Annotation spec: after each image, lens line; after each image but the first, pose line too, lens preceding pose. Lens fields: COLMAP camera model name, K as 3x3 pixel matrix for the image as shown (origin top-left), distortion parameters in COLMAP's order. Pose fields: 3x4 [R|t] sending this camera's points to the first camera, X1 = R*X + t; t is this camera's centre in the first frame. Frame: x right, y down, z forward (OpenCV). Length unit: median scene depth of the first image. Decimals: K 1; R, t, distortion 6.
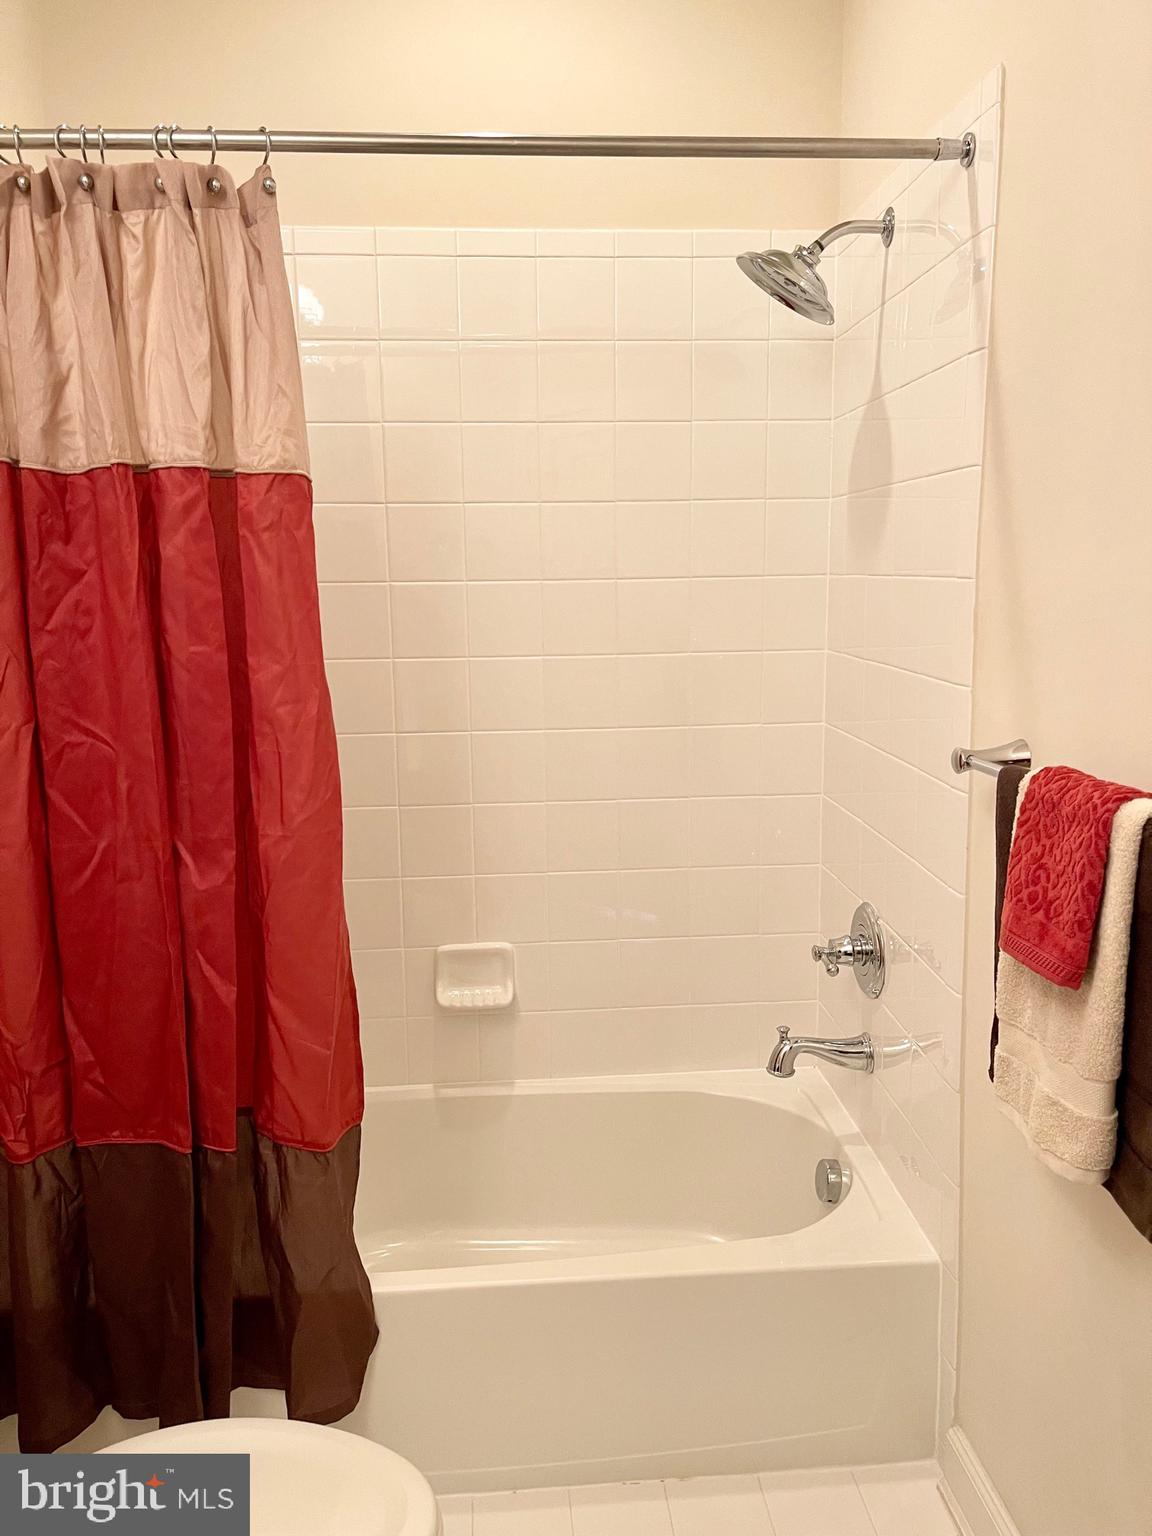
lens RADIAL K [[1078.2, 0, 576.0], [0, 1078.2, 768.0], [0, 0, 1]] dist [0.057229, -0.072557]
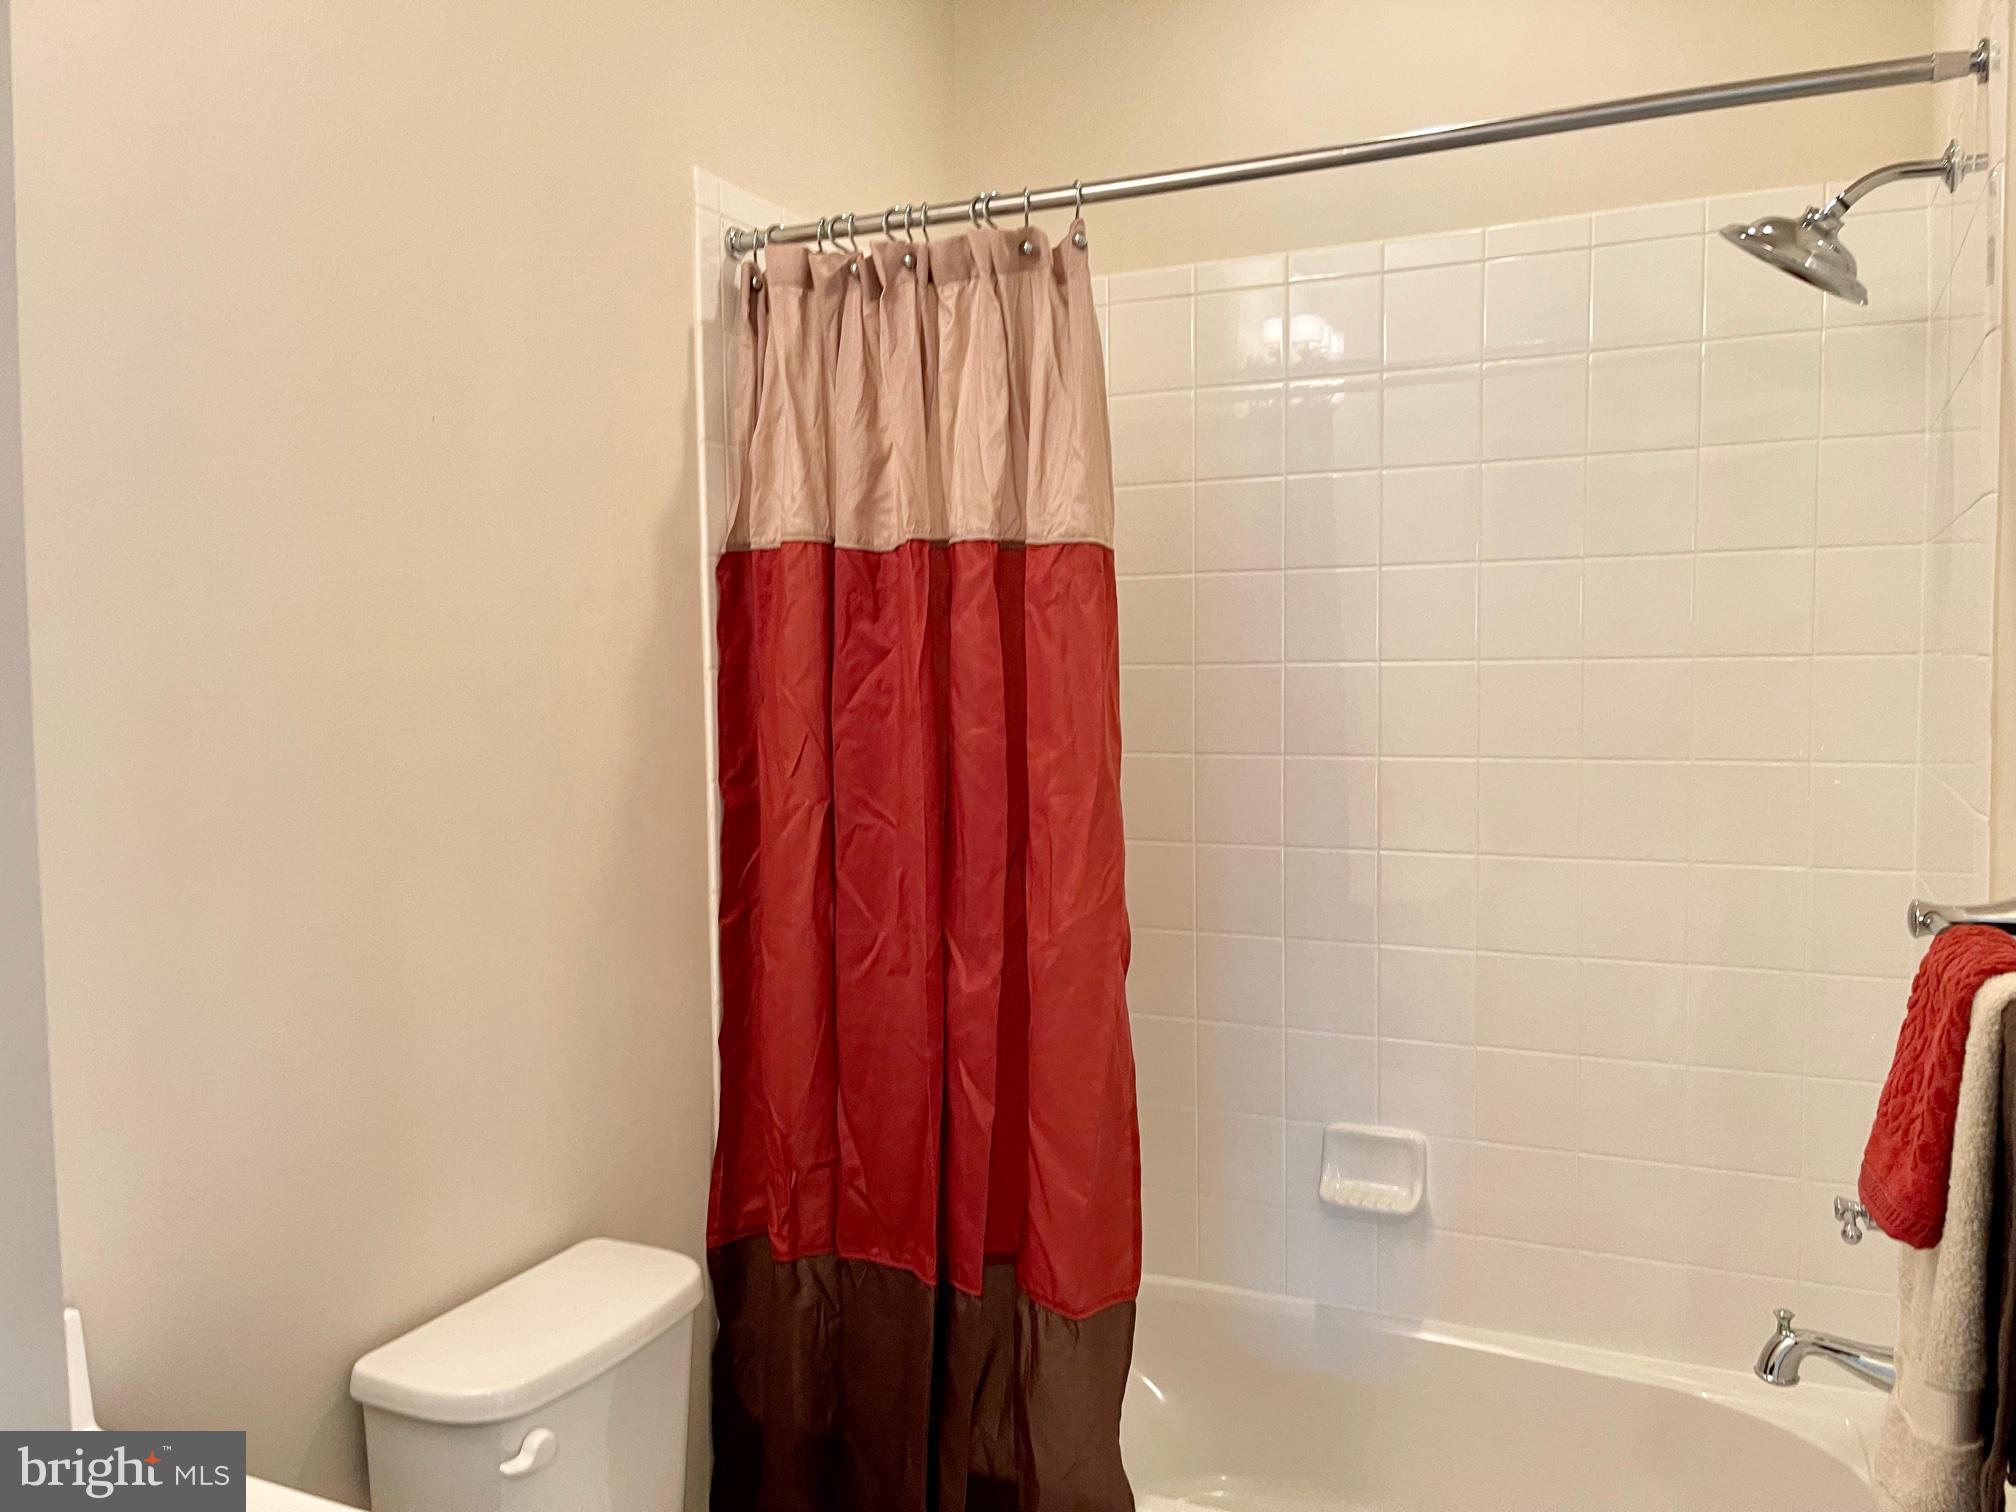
lens RADIAL K [[1415.1, 0, 1075.8], [0, 1415.1, 787.2], [0, 0, 1]] dist [0.057229, -0.072557]
pose [[0.894453, 0.041693, -0.445214, 0.269013], [-0.080530, 0.994384, -0.068666, 0.014865], [0.439851, 0.097271, 0.892788, -0.043352]]
